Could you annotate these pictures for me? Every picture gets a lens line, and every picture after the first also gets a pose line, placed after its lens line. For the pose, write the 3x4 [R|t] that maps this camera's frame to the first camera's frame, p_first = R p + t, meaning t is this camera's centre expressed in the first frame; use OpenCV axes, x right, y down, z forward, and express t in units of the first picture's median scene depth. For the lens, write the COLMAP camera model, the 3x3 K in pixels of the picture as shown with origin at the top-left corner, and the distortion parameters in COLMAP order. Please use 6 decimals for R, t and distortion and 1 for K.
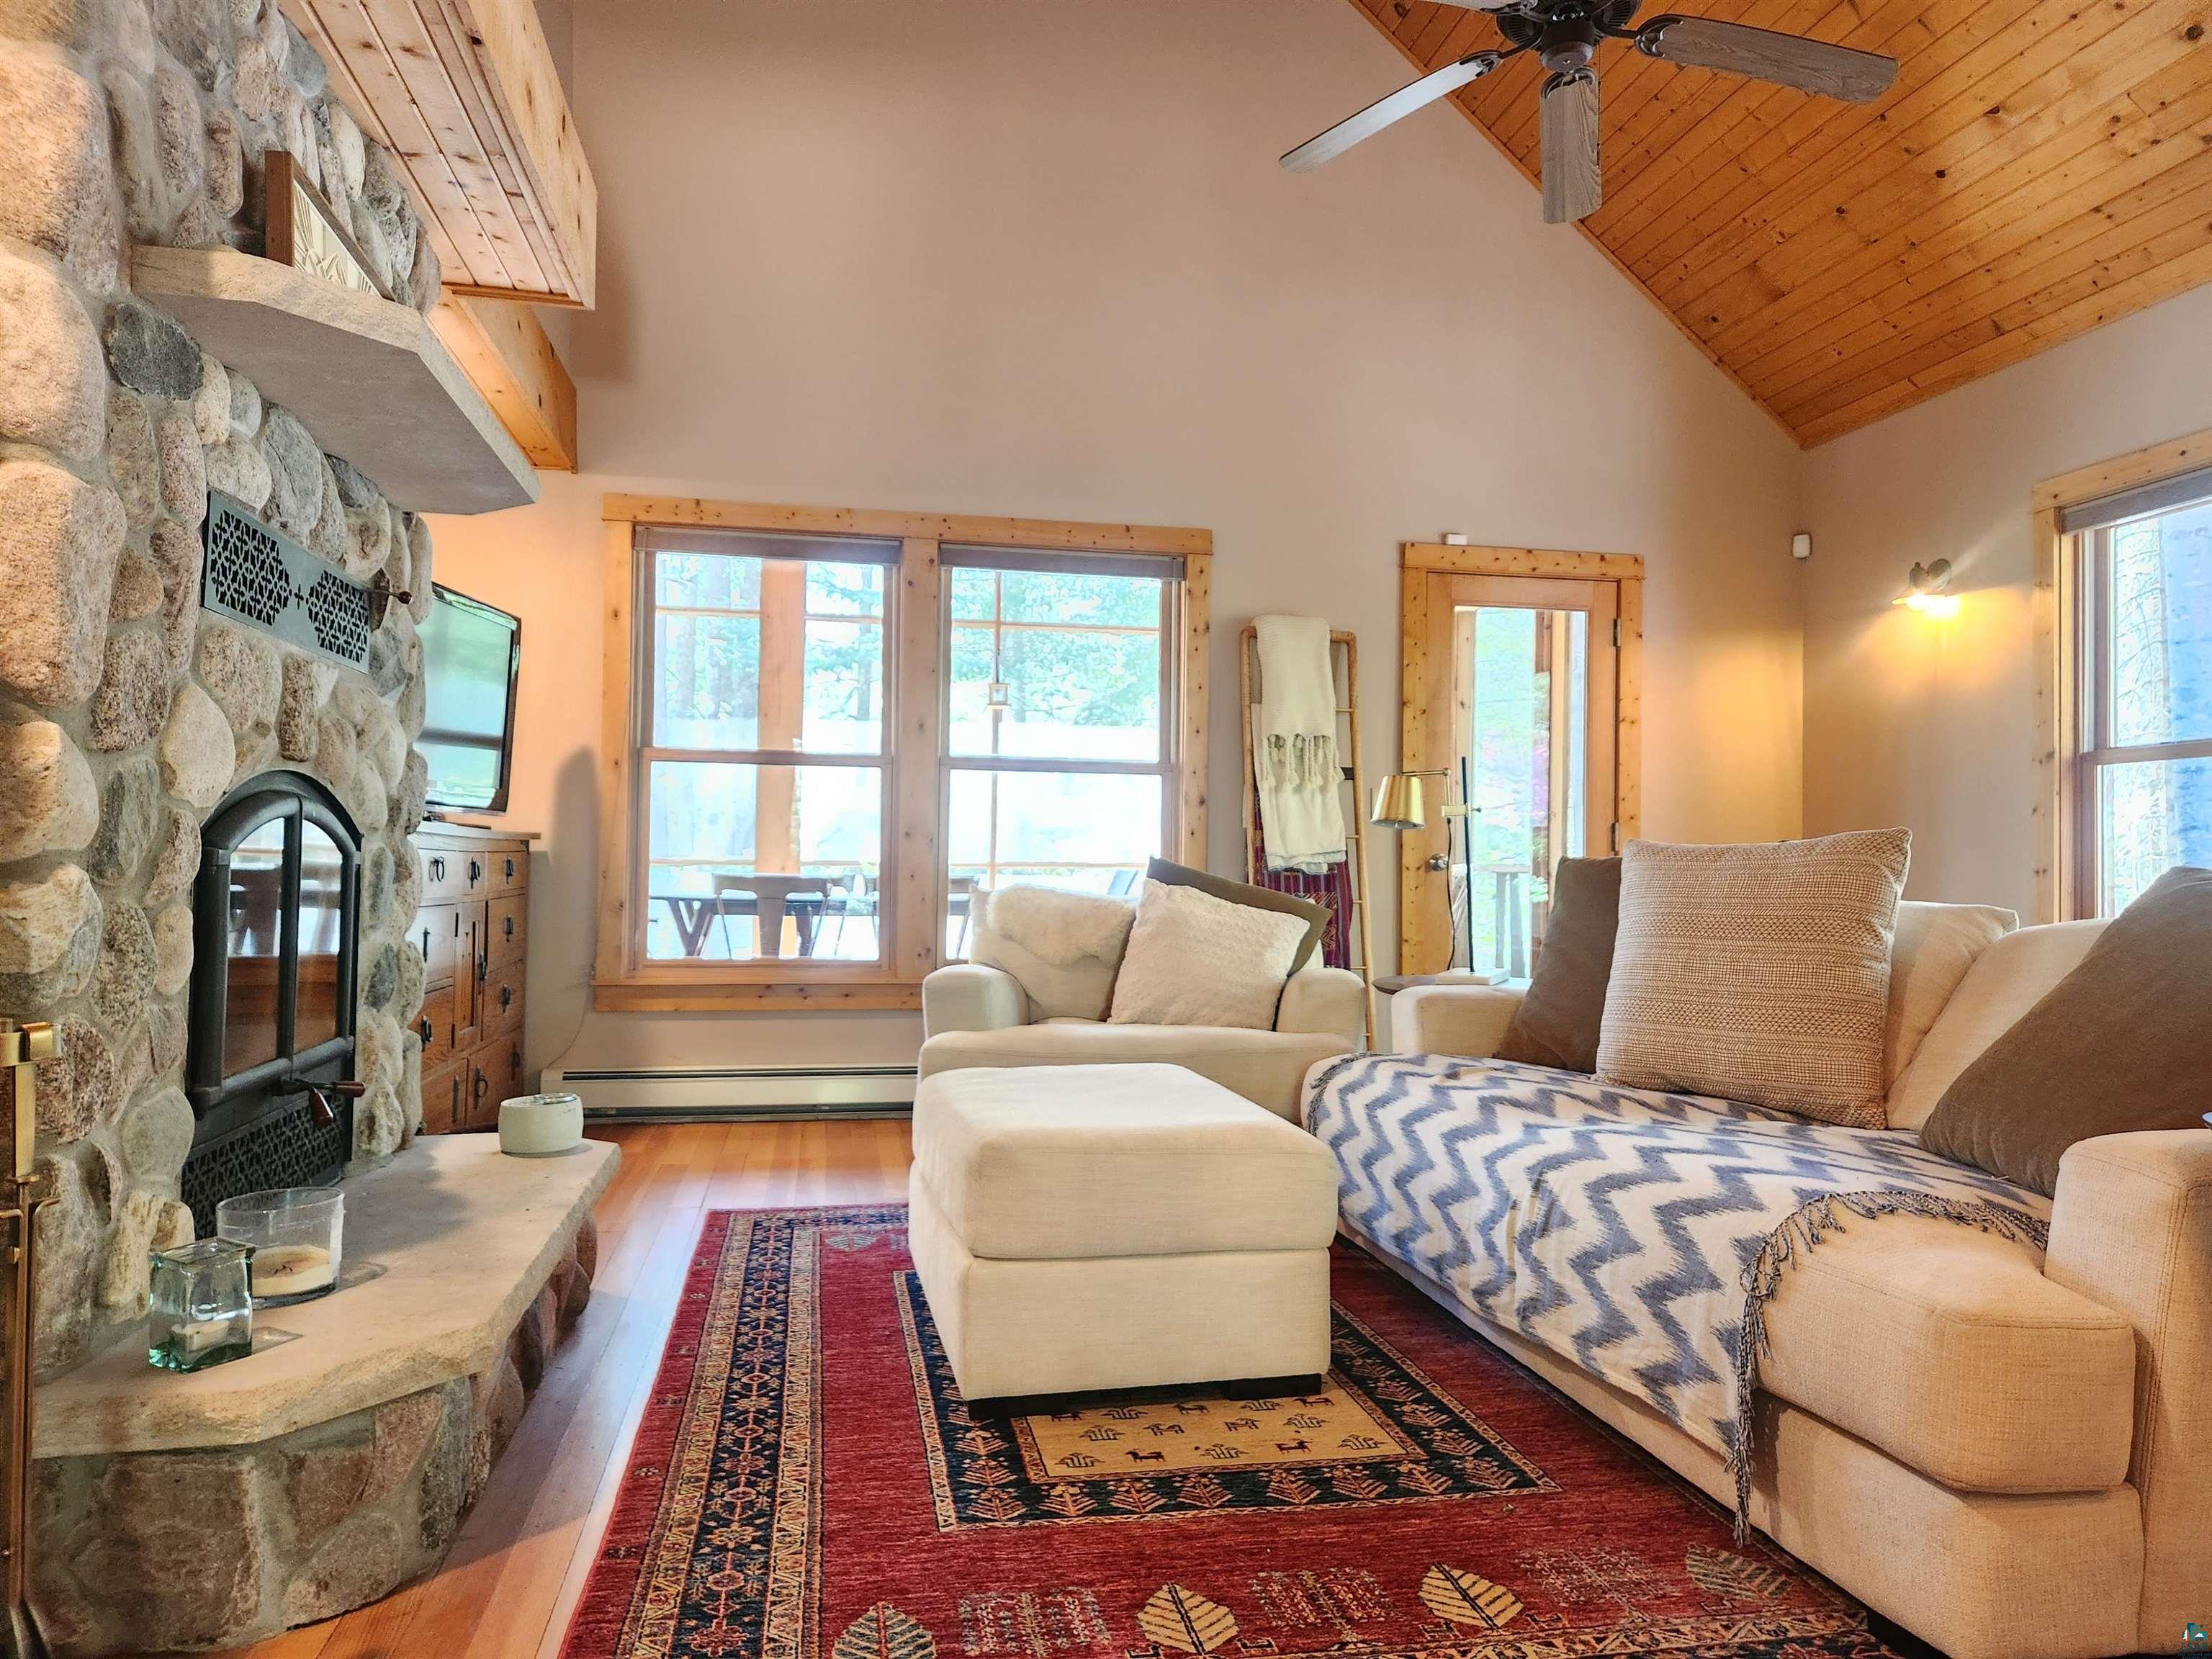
lens RADIAL K [[1491.3, 0, 1109.8], [0, 1491.3, 830.9], [0, 0, 1]] dist [-0.003696, -0.001926]
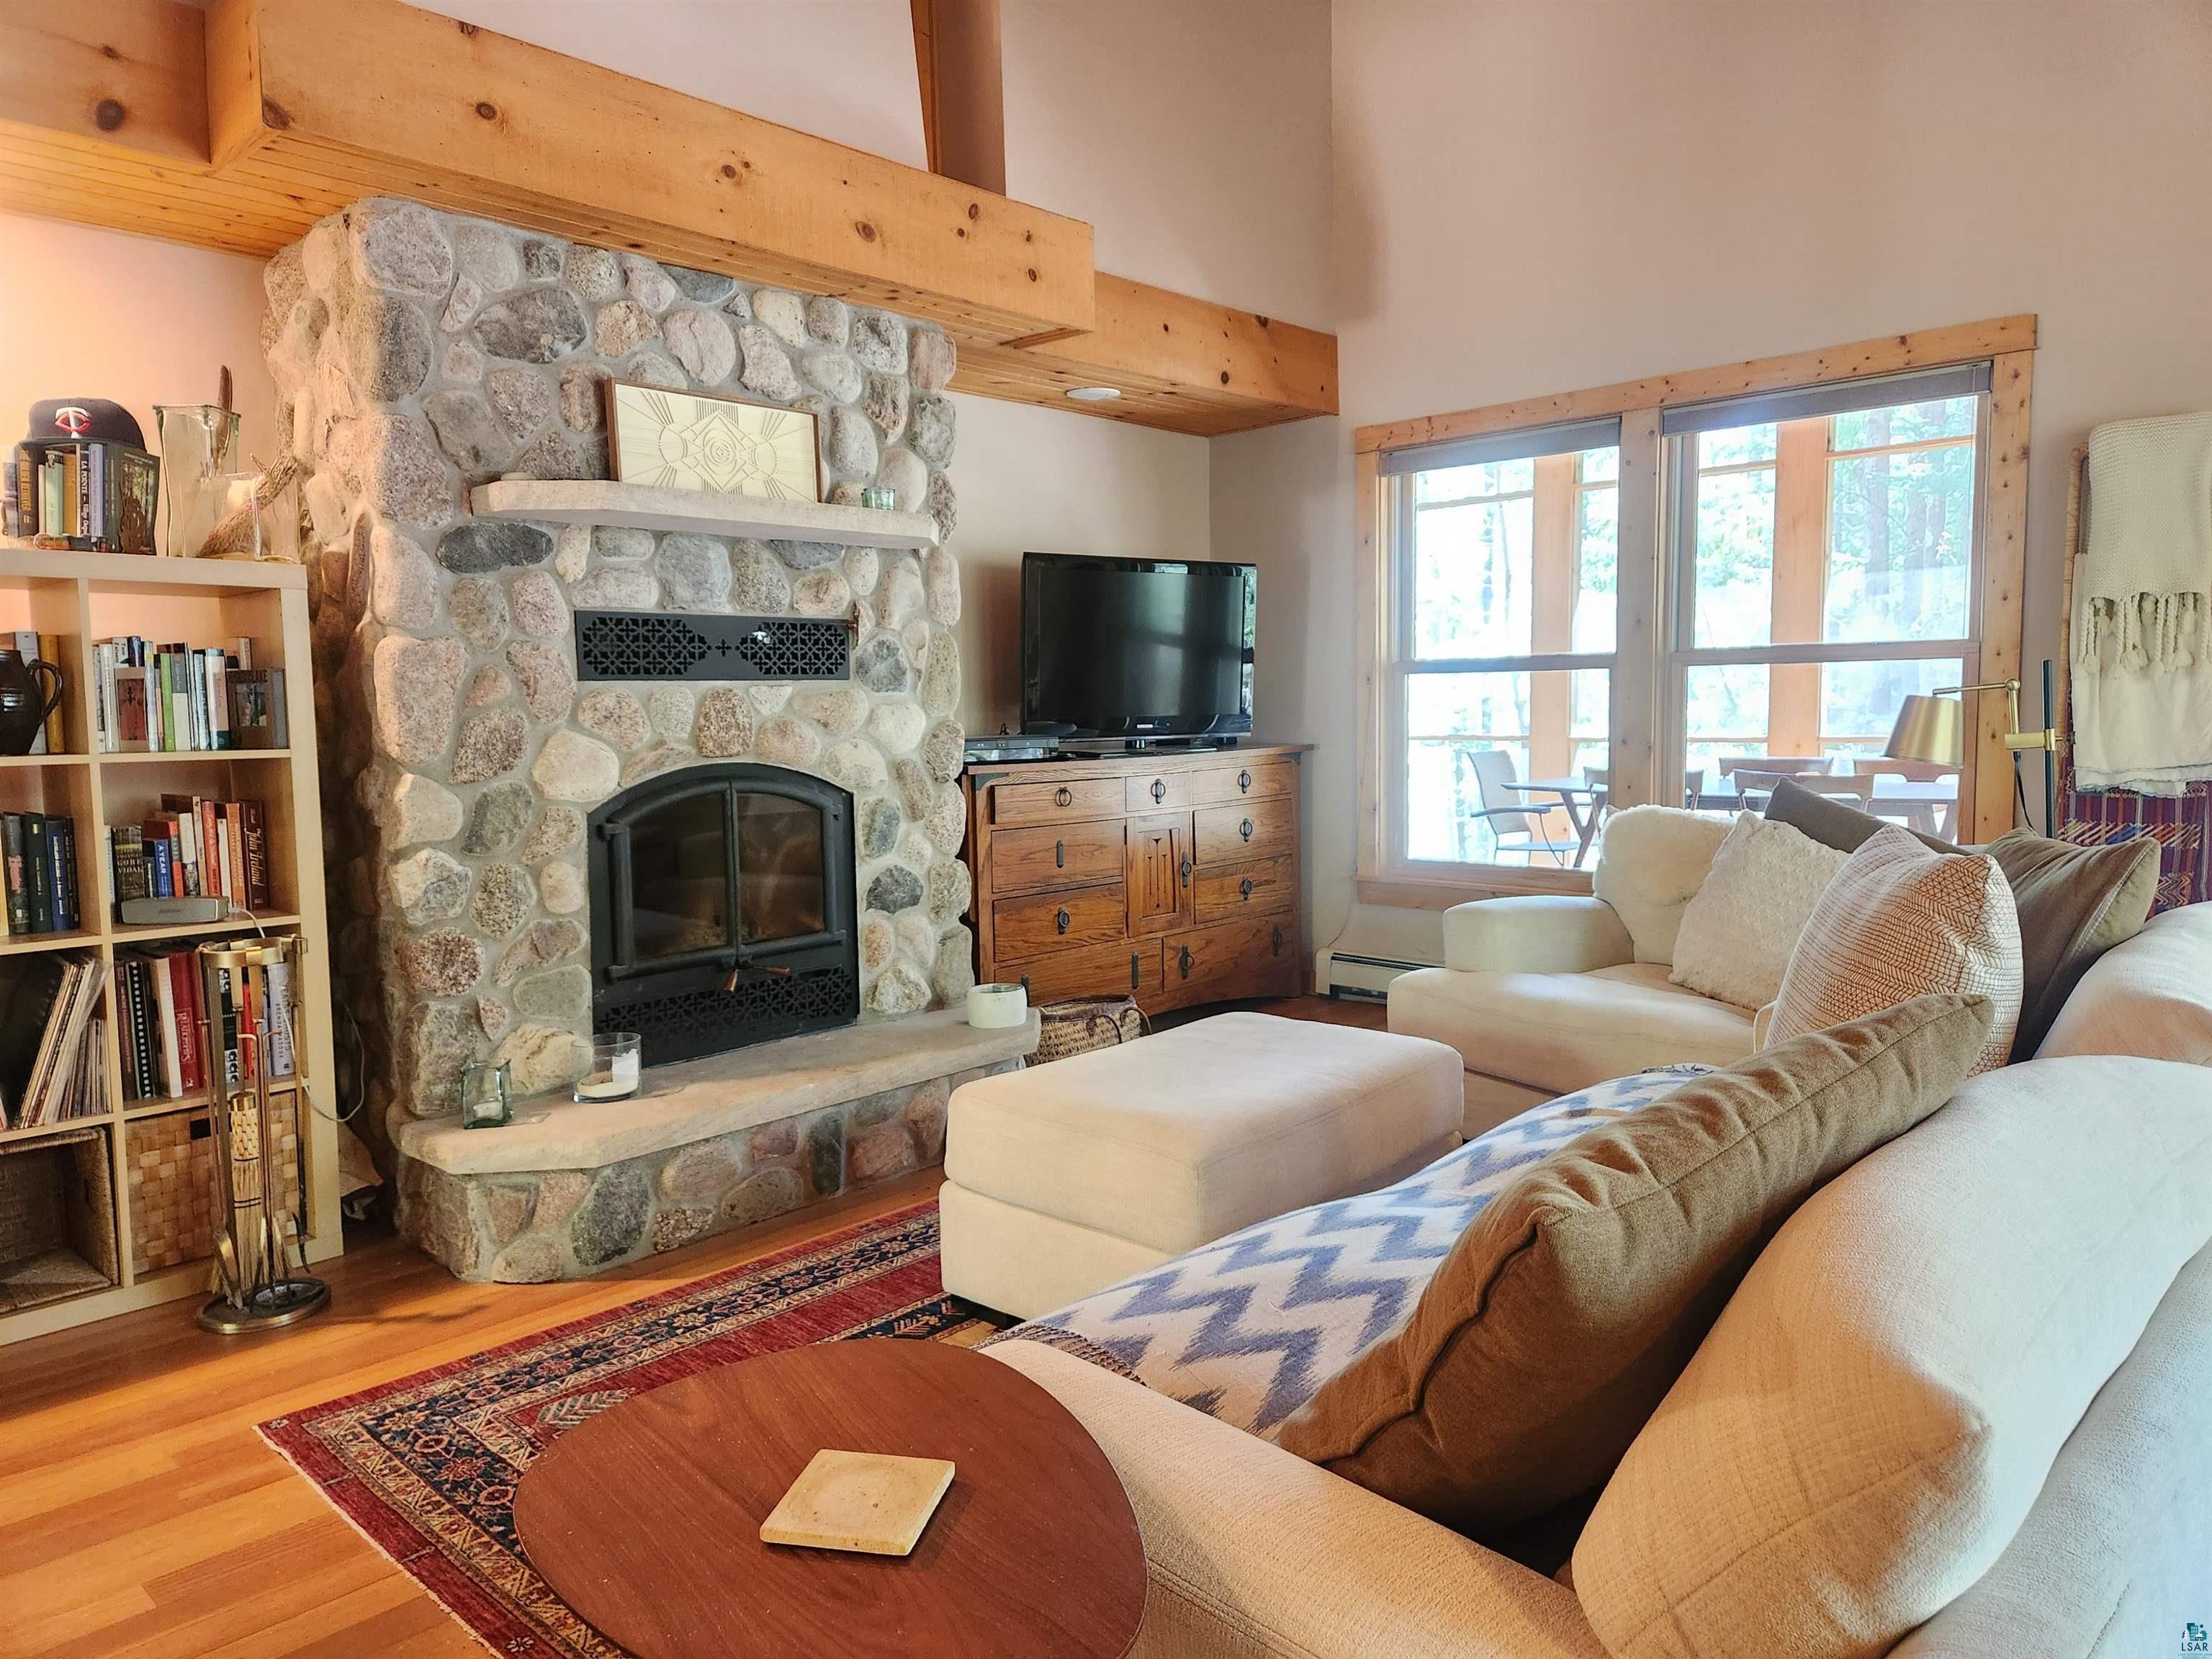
lens RADIAL K [[1474.2, 0, 1101.7], [0, 1474.2, 826.1], [0, 0, 1]] dist [0.086450, -0.095976]
pose [[0.576060, 0.048187, -0.815986, 0.942295], [0.047257, 0.994628, 0.092098, -0.099672], [0.816040, -0.091615, 0.570688, 0.445530]]
